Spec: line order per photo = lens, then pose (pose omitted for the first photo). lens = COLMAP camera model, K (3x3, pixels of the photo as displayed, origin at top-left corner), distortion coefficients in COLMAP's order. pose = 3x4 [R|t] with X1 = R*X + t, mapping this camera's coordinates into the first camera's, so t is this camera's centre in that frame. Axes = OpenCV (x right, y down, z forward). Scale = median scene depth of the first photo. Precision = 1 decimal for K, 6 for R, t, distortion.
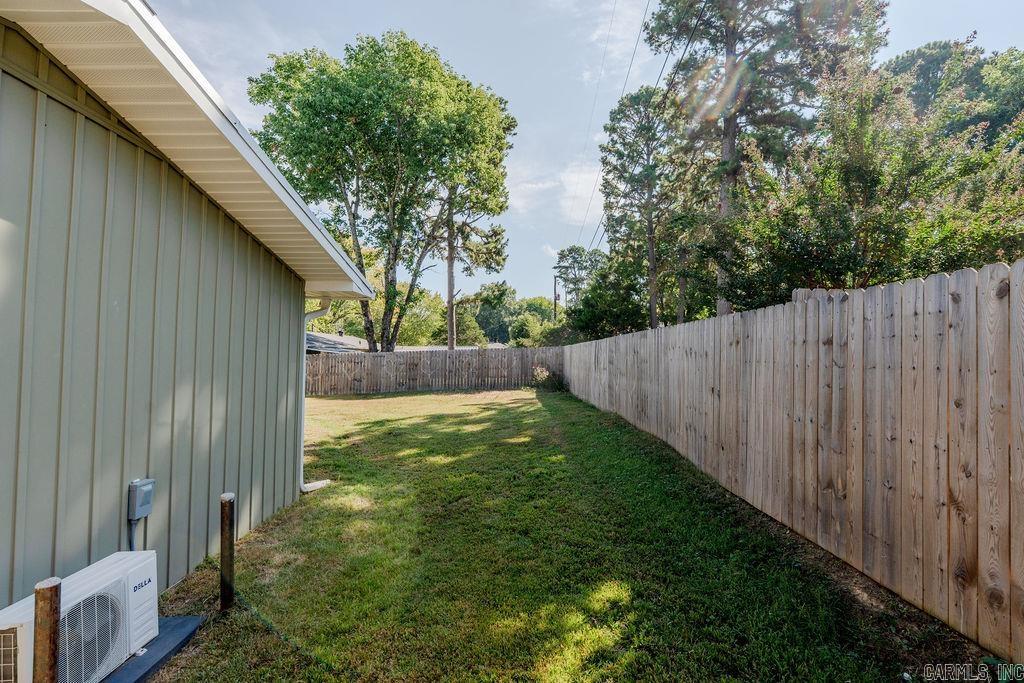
lens RADIAL K [[476.5, 0, 512.0], [0, 476.5, 341.5], [0, 0, 1]] dist [0.000115, 0.000124]
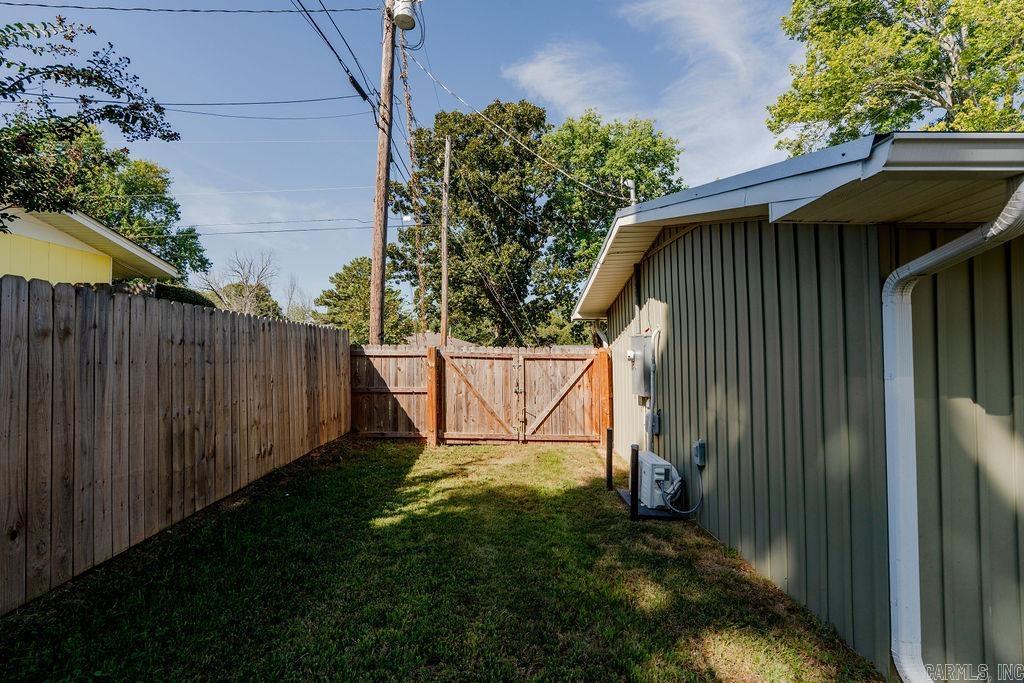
lens RADIAL K [[476.5, 0, 512.0], [0, 476.5, 341.5], [0, 0, 1]] dist [0.000115, 0.000124]
pose [[-0.998969, -0.014072, -0.043168, -0.033303], [-0.011623, 0.998337, -0.056466, 0.019464], [0.043891, -0.055906, -0.997471, 0.789400]]
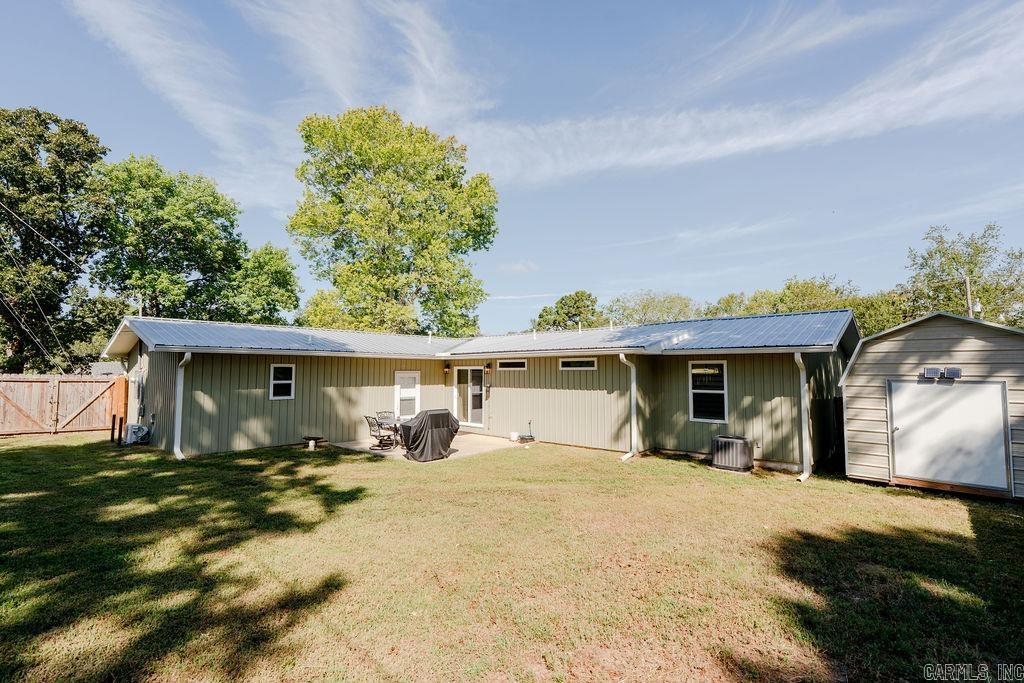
lens RADIAL K [[463.3, 0, 512.0], [0, 463.3, 341.5], [0, 0, 1]] dist [-0.000099, 0.000557]
pose [[-0.654089, -0.071019, -0.753076, 0.053542], [0.006989, 0.994973, -0.099901, 0.028139], [0.756385, -0.070607, -0.650304, 1.656374]]
